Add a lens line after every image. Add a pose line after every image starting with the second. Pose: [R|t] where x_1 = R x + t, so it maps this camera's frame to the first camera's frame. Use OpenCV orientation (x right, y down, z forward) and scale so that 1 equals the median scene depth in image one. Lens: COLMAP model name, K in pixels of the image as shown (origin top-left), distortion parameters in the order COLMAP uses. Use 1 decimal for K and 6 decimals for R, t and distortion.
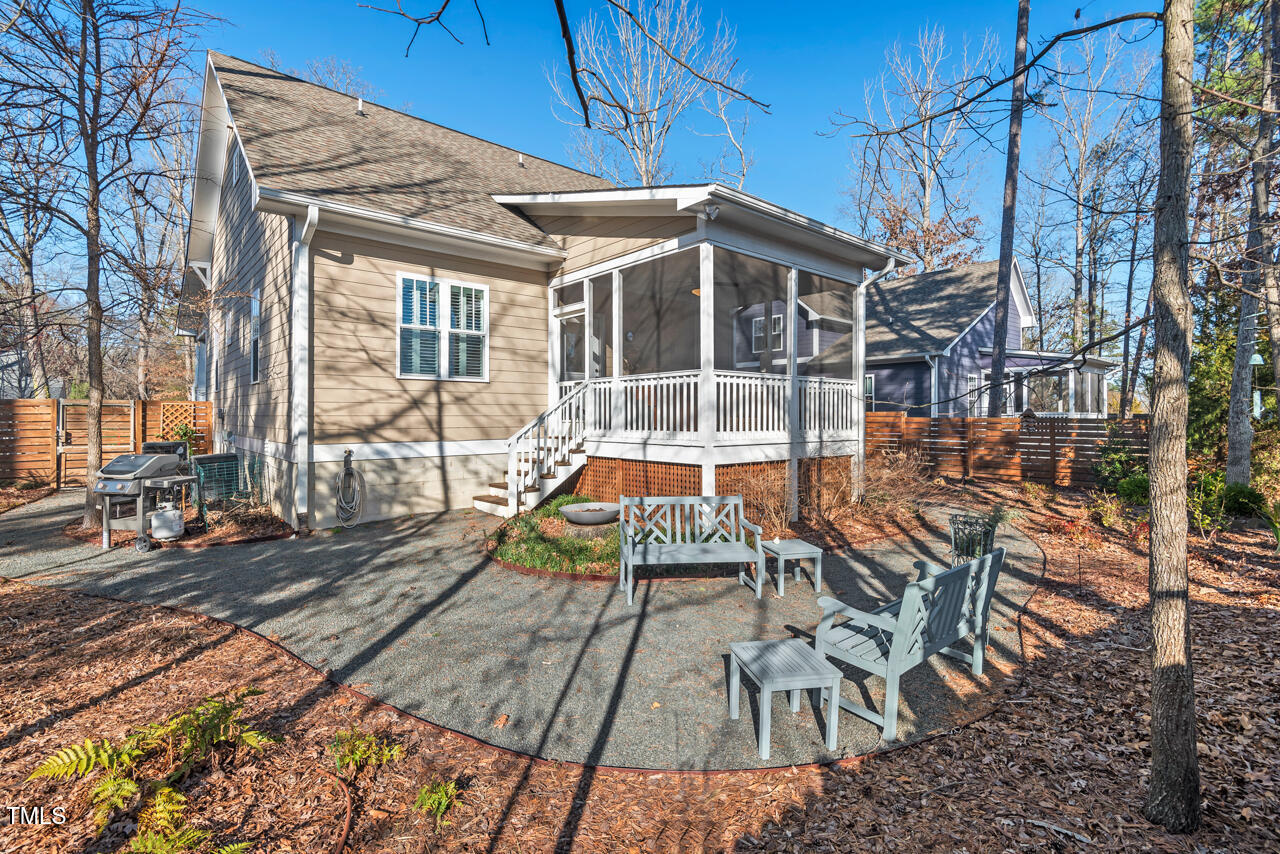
lens RADIAL K [[596.4, 0, 640.1], [0, 596.4, 400.3], [0, 0, 1]] dist [0.003057, 0.000124]
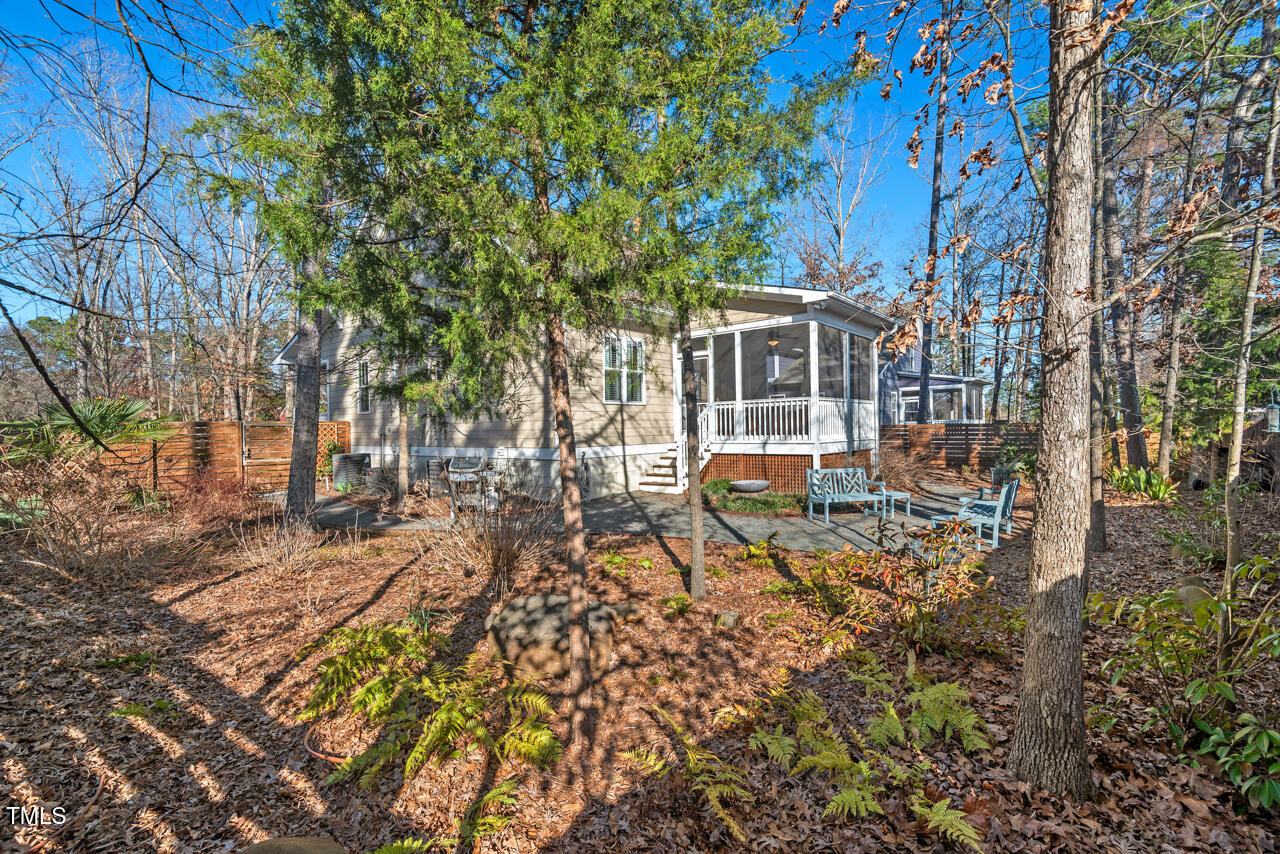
lens RADIAL K [[575.1, 0, 644.6], [0, 575.1, 421.9], [0, 0, 1]] dist [0.000674, -0.000109]
pose [[0.986229, -0.014606, 0.164740, -0.531942], [0.012185, 0.999803, 0.015692, -0.012463], [-0.164937, -0.013468, 0.986212, -0.431566]]
